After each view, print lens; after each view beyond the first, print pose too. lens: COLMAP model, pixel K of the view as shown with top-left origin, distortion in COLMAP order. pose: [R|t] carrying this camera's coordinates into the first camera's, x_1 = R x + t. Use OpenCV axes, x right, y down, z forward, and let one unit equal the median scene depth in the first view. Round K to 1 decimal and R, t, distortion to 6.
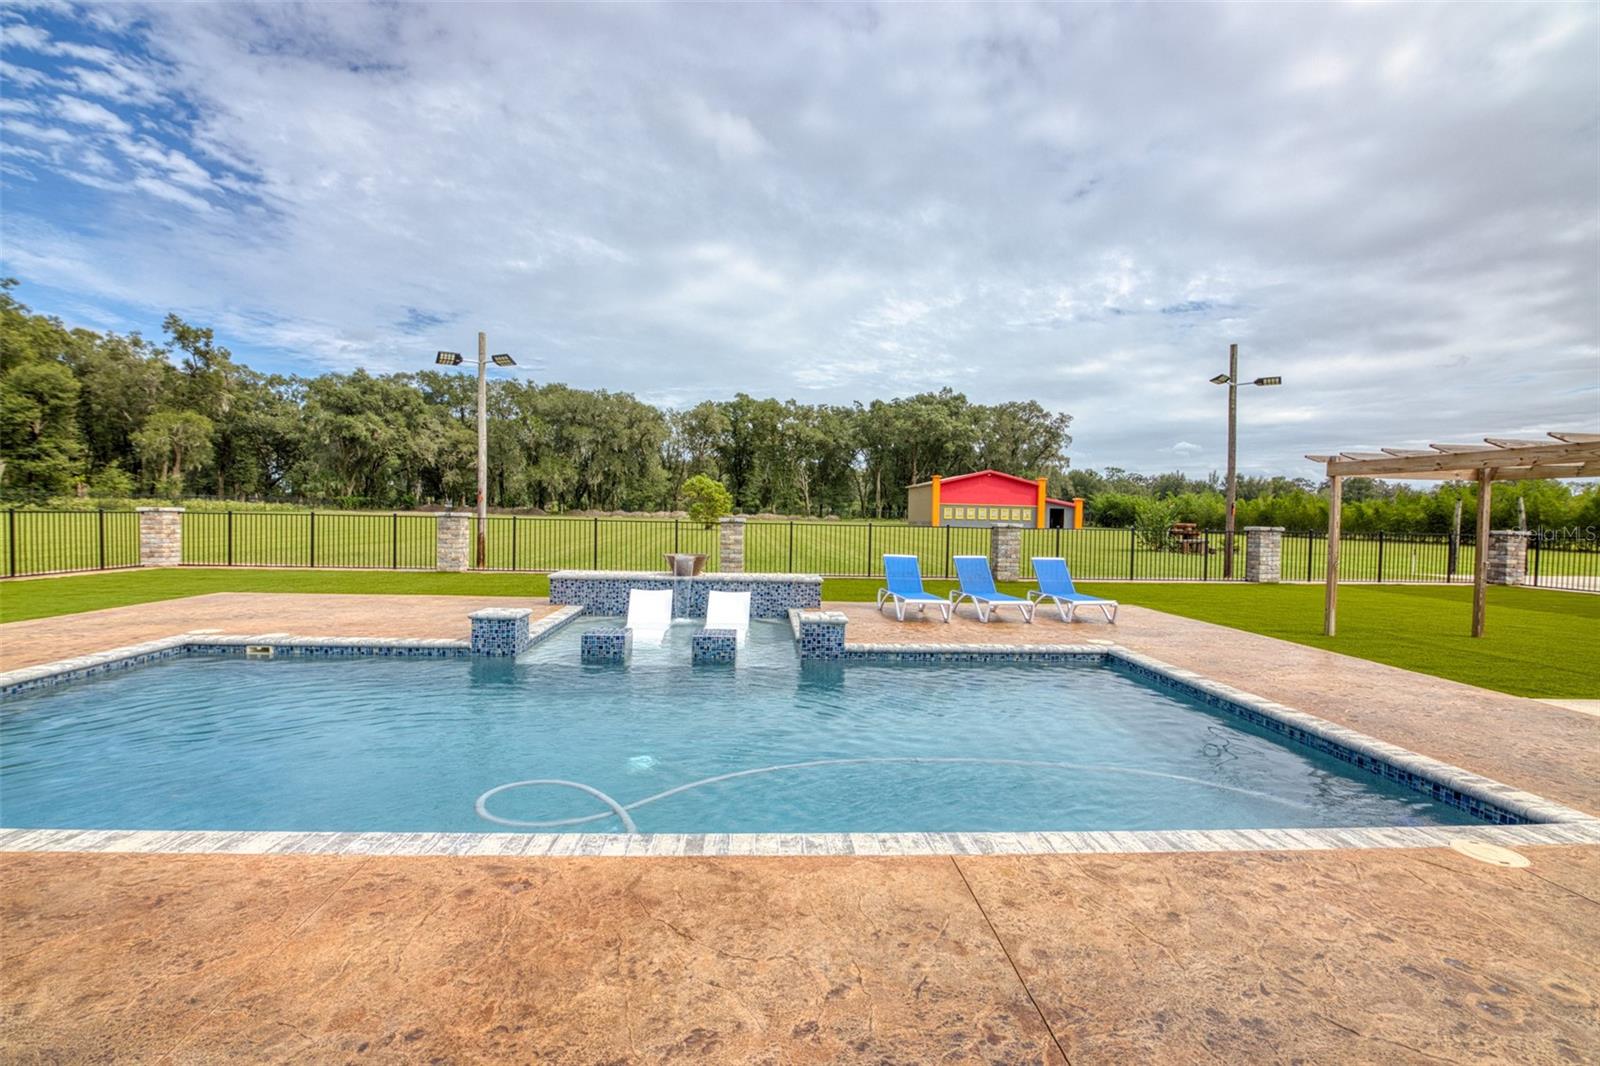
lens RADIAL K [[739.7, 0, 785.0], [0, 739.7, 509.3], [0, 0, 1]] dist [-0.019202, -0.000236]
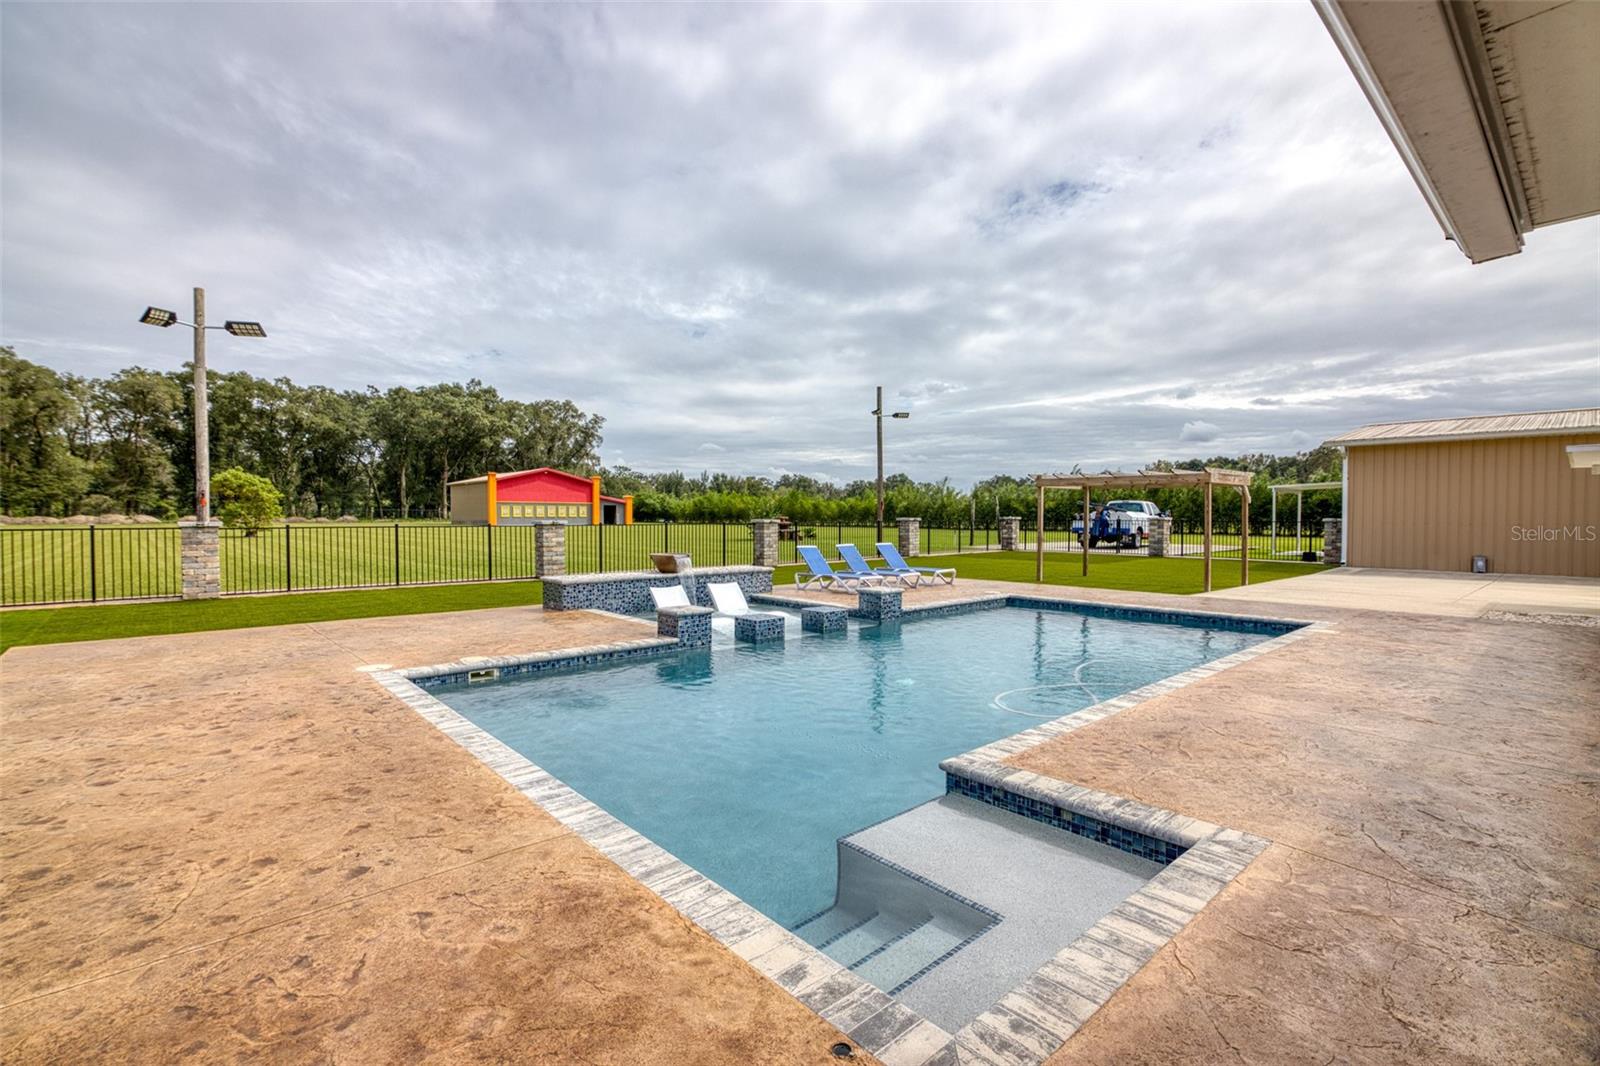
lens RADIAL K [[739.7, 0, 791.5], [0, 739.7, 527.5], [0, 0, 1]] dist [-0.019202, -0.000236]
pose [[0.778152, -0.029929, 0.627362, -0.097470], [0.011481, 0.999375, 0.033436, -0.001864], [-0.627971, -0.018815, 0.778010, 0.003963]]
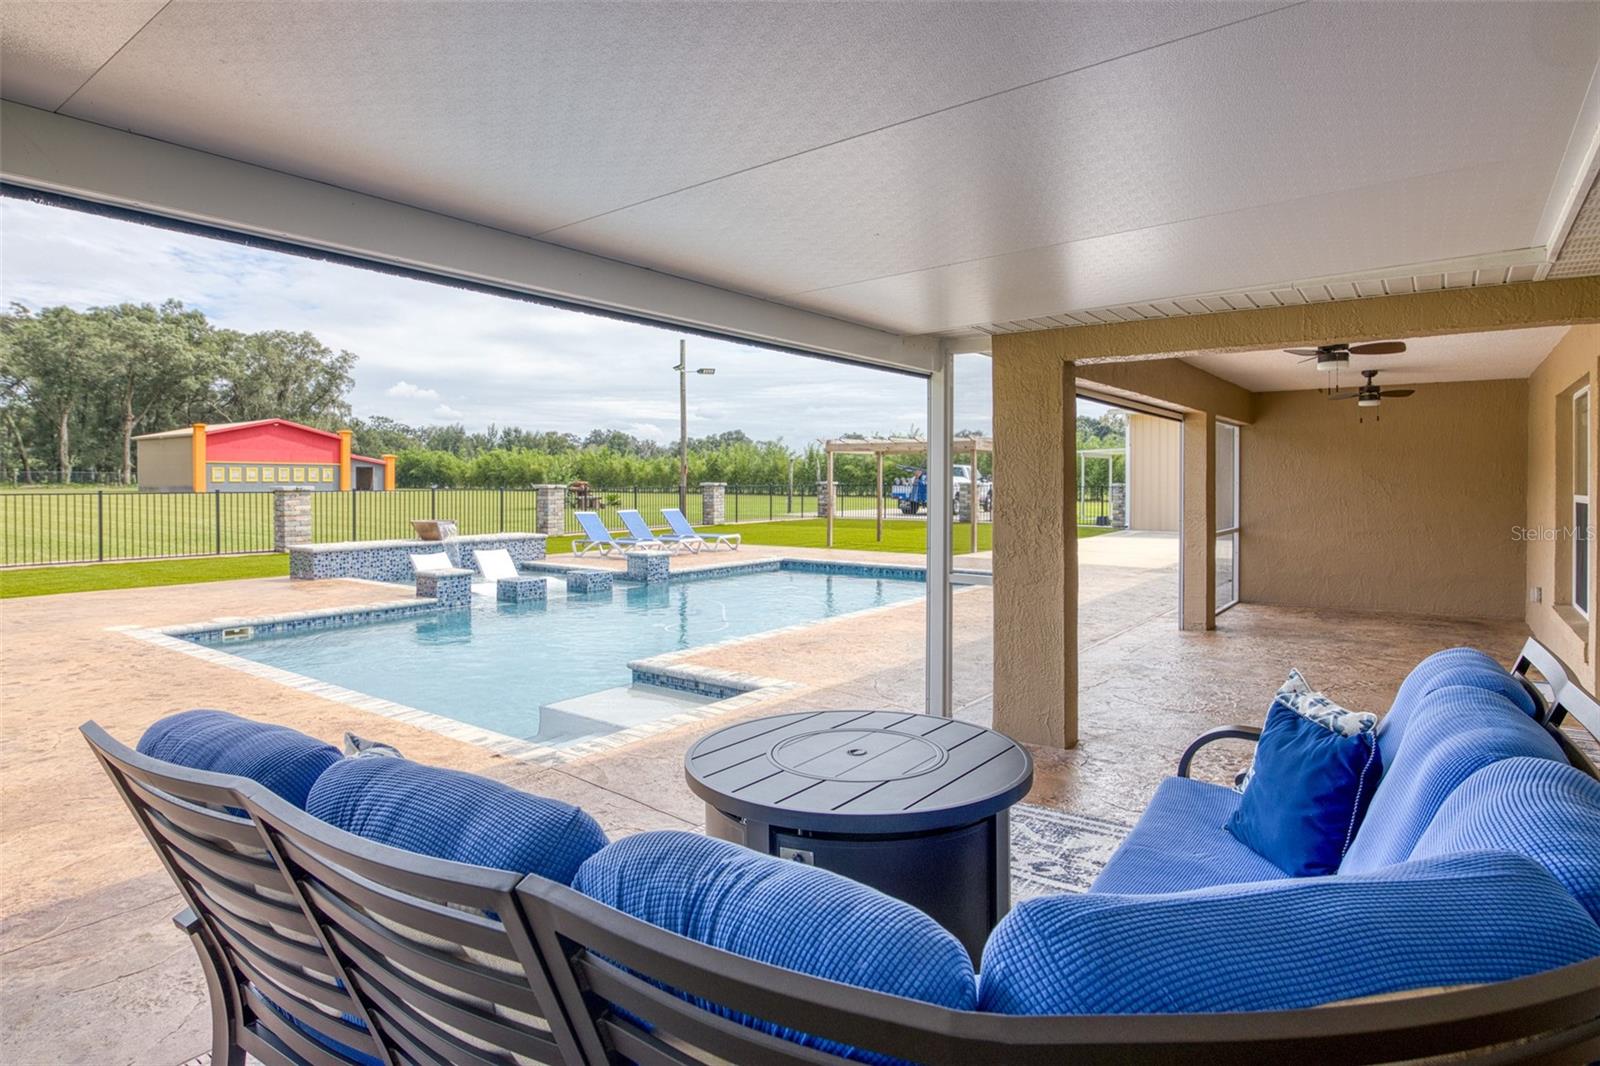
lens RADIAL K [[897.4, 0, 796.2], [0, 897.4, 476.0], [0, 0, 1]] dist [-0.006925, -0.002498]
pose [[0.631249, -0.016475, 0.775405, -0.114544], [0.007433, 0.999857, 0.015193, -0.002676], [-0.775545, -0.003827, 0.631281, -0.031400]]
